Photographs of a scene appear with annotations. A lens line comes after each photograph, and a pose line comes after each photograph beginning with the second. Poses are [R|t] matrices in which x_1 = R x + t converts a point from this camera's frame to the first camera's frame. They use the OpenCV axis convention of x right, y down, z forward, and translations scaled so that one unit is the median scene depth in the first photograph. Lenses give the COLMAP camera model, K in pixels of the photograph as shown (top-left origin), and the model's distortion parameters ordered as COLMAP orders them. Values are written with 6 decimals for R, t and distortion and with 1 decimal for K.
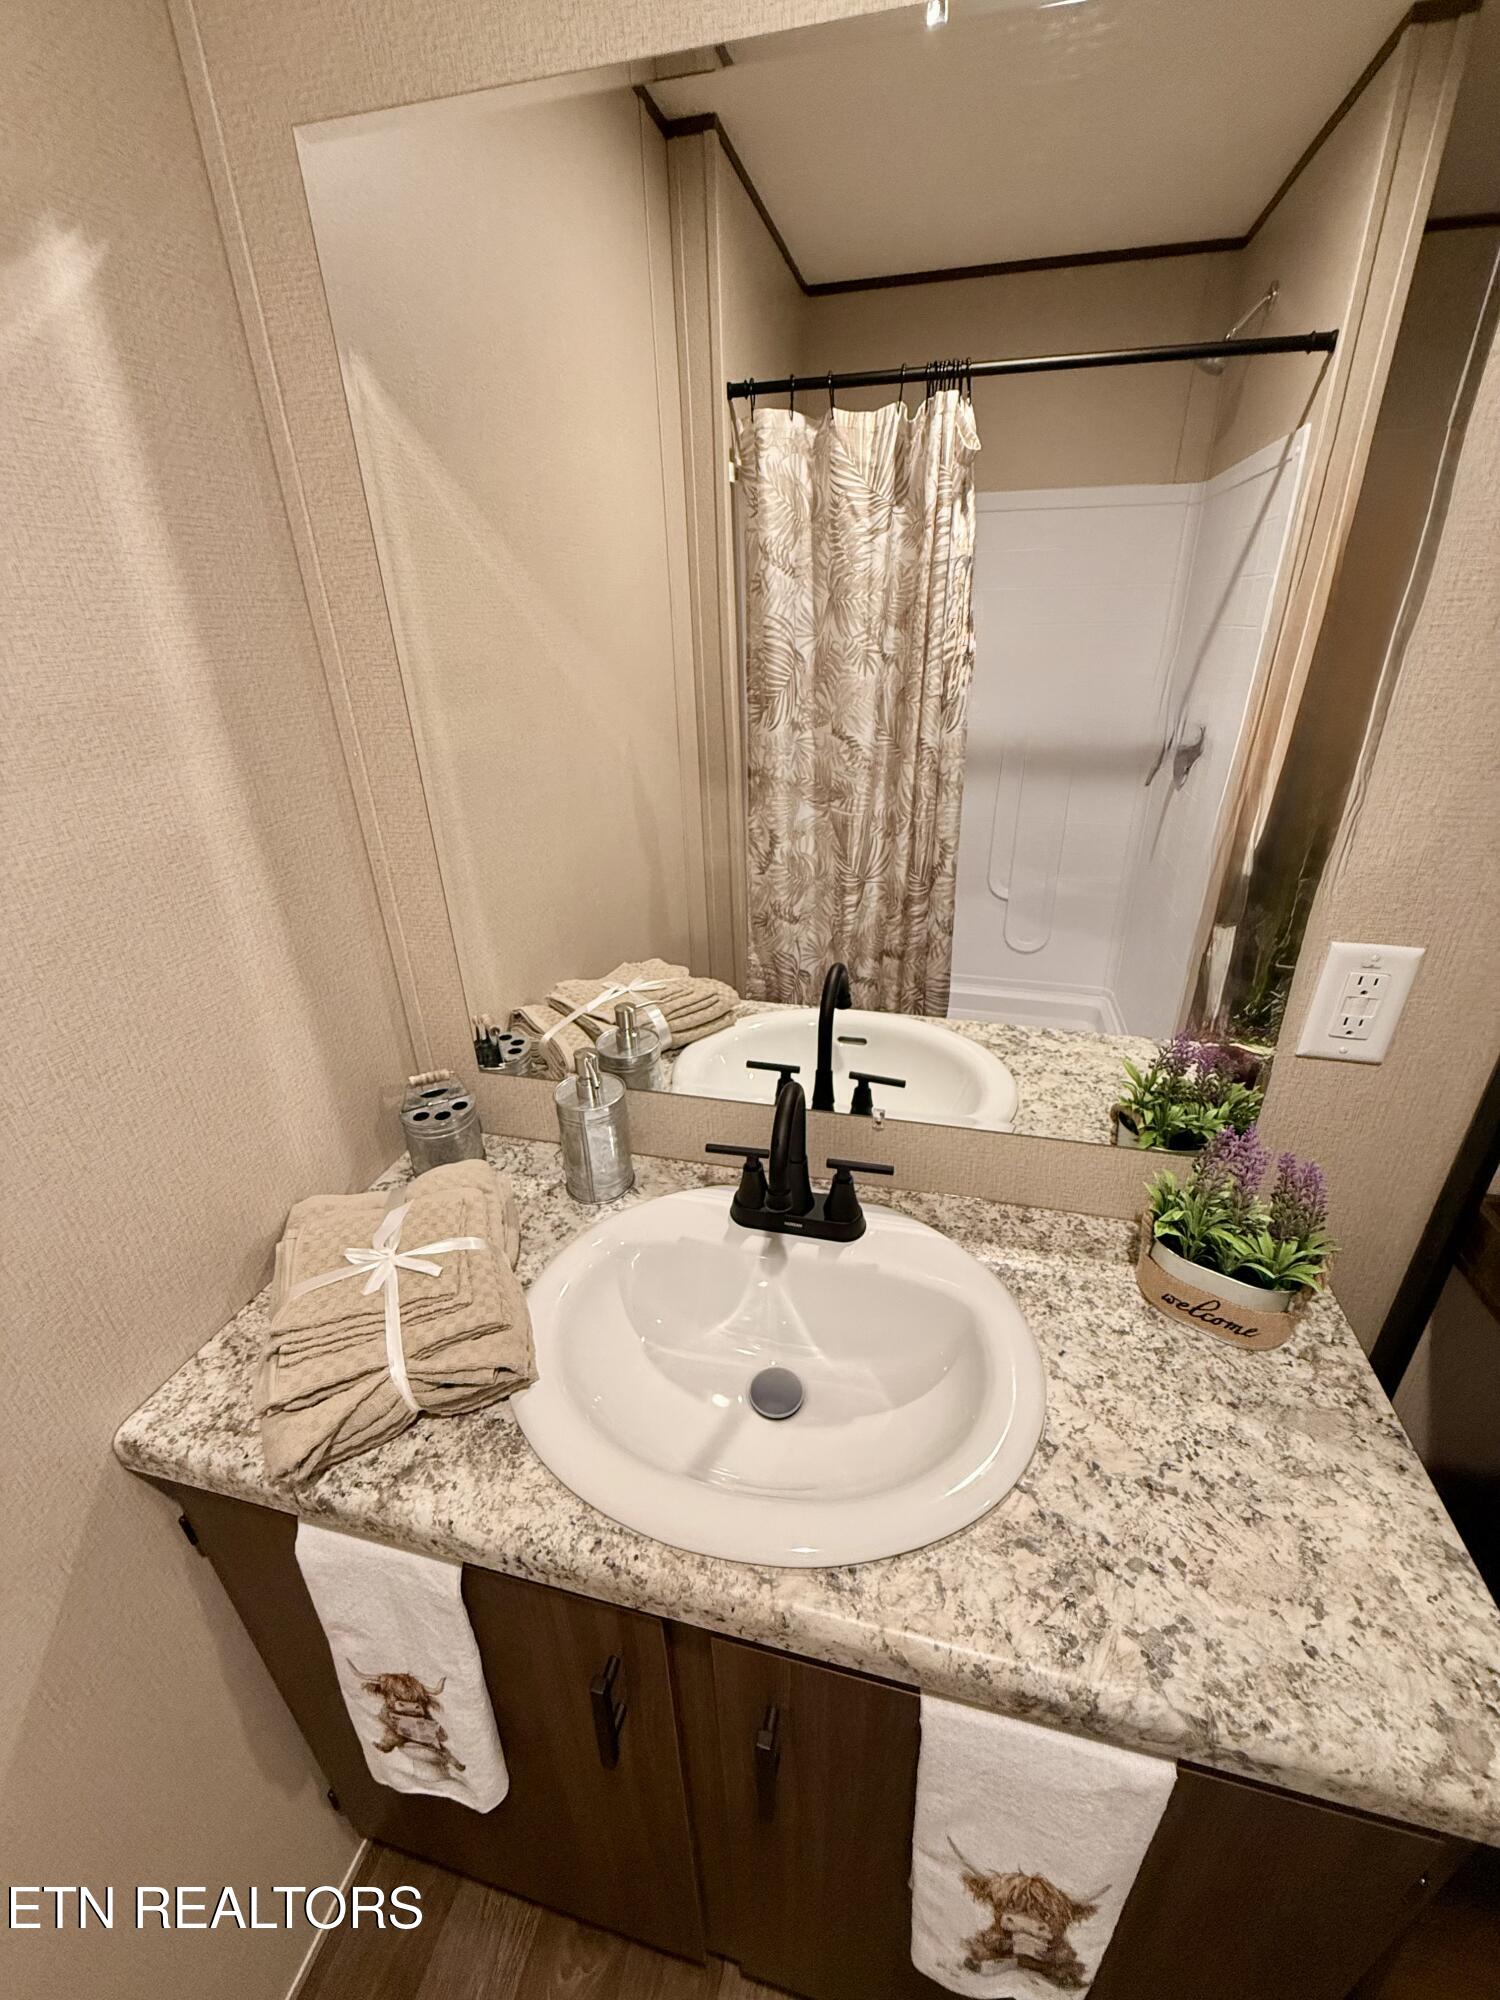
lens RADIAL K [[791.6, 0, 756.1], [0, 791.6, 993.4], [0, 0, 1]] dist [0.001387, 0.000262]
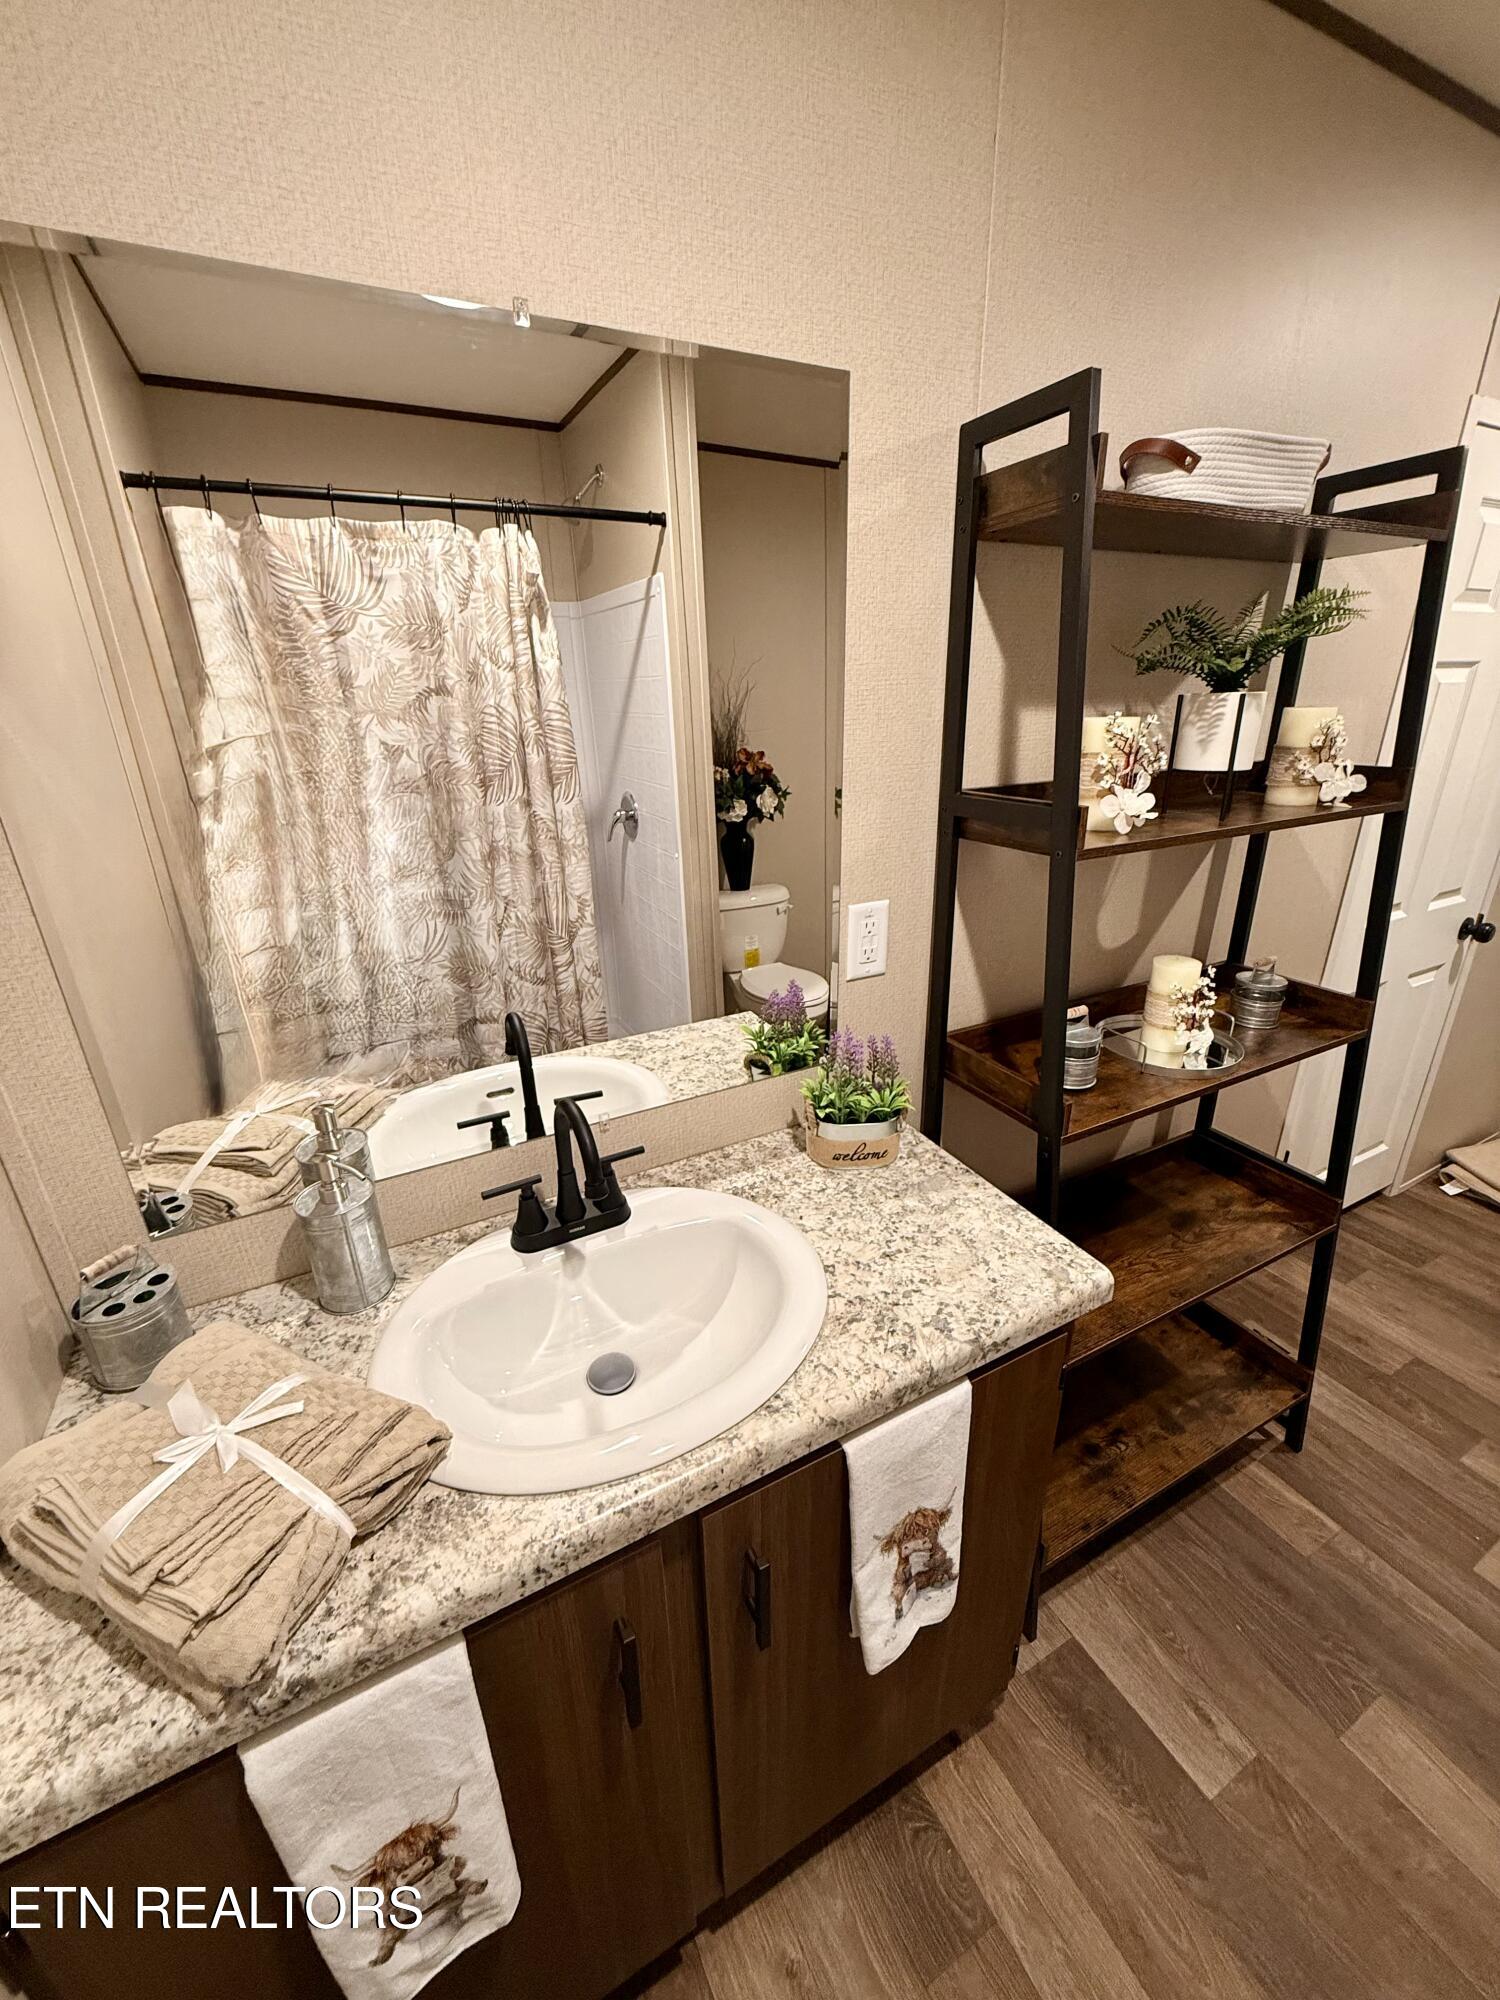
lens RADIAL K [[791.6, 0, 744.5], [0, 791.6, 991.4], [0, 0, 1]] dist [0.001387, 0.000262]
pose [[0.753649, -0.232416, 0.614814, -0.468615], [0.289380, 0.957188, 0.007117, 0.029292], [-0.590147, 0.172551, 0.788640, -0.125222]]
